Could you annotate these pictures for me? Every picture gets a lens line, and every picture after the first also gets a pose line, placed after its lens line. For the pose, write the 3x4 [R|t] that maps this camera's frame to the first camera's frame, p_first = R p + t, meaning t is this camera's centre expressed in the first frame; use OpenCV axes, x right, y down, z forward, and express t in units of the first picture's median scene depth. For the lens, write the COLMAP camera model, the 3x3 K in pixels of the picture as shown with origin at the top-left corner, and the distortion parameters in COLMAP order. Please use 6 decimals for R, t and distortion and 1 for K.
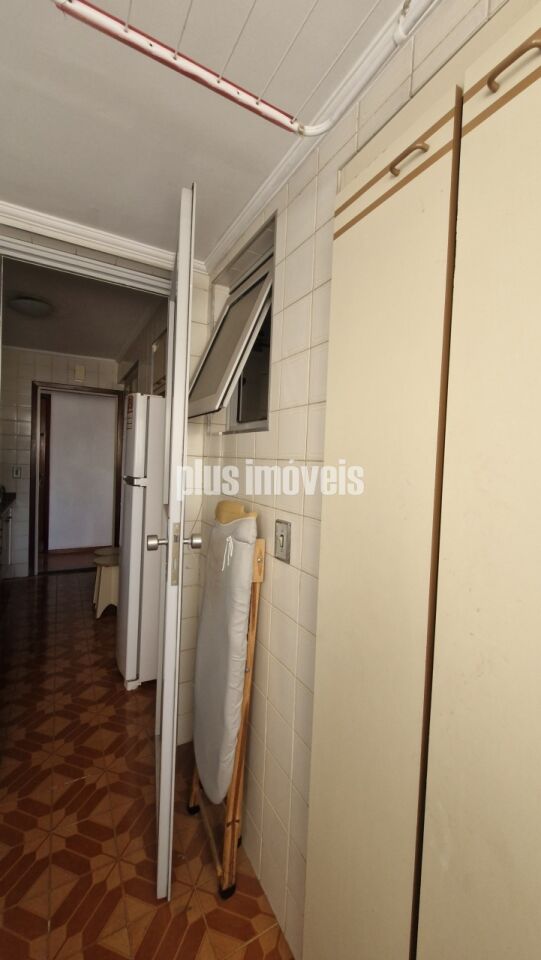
lens RADIAL K [[375.6, 0, 267.3], [0, 375.6, 475.6], [0, 0, 1]] dist [-0.000520, 0.000006]
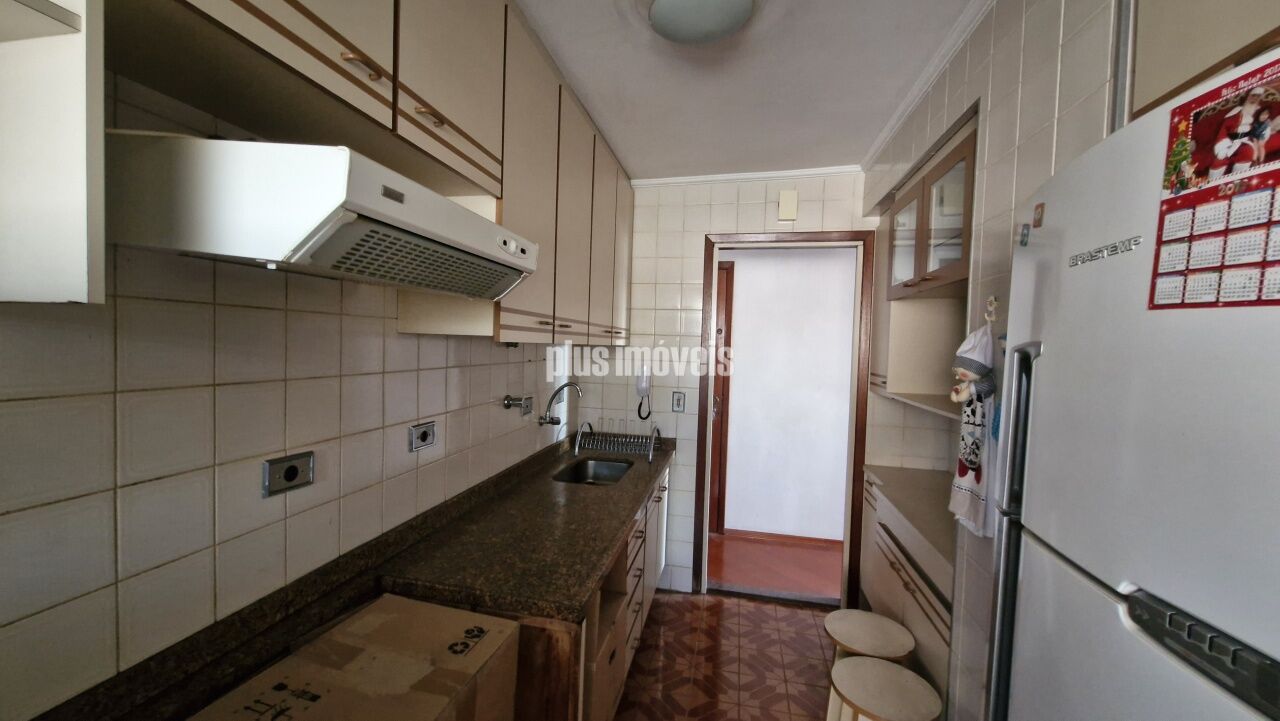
lens RADIAL K [[500.8, 0, 640.0], [0, 500.8, 360.5], [0, 0, 1]] dist [-0.000520, 0.000006]
pose [[0.767213, 0.006181, -0.641362, -0.222728], [-0.024593, 0.999502, -0.019786, -0.051957], [0.640920, 0.030953, 0.766983, 0.372882]]
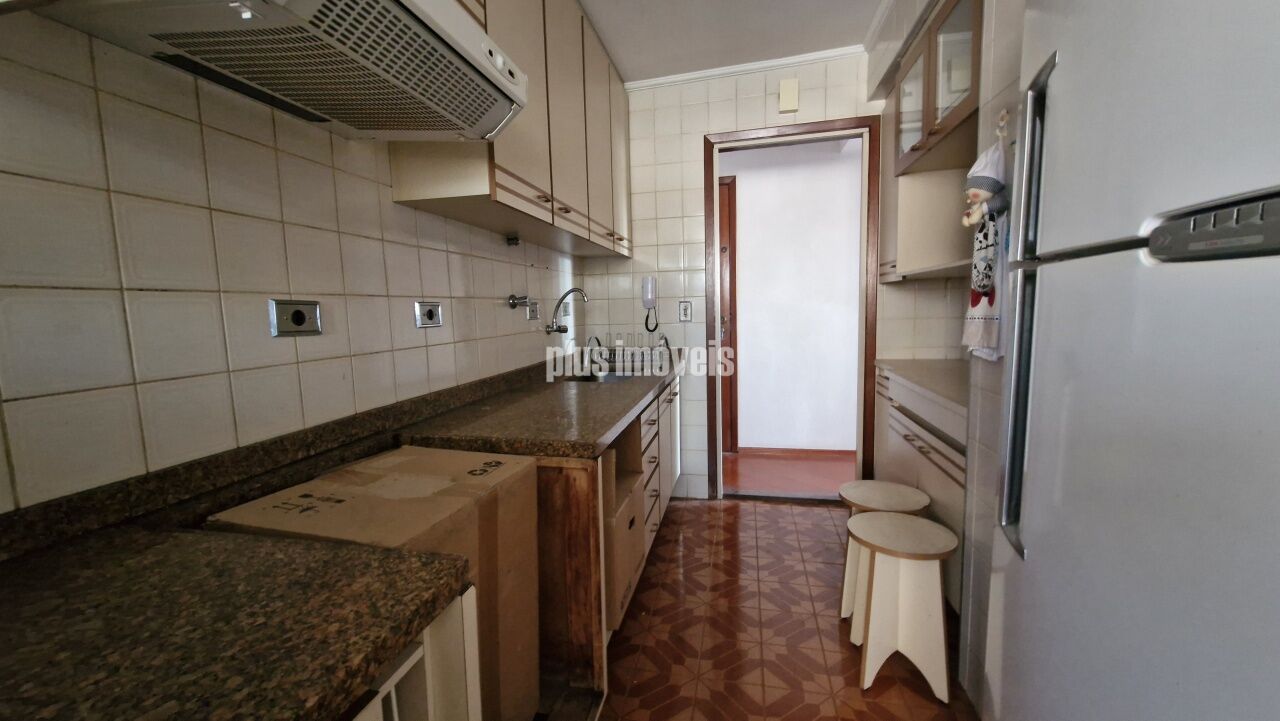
lens RADIAL K [[500.8, 0, 640.0], [0, 500.8, 360.5], [0, 0, 1]] dist [-0.000520, 0.000006]
pose [[0.756705, 0.006457, -0.653725, -0.222920], [0.033527, 0.998252, 0.048669, 0.023697], [0.652897, -0.058746, 0.755165, 0.375962]]
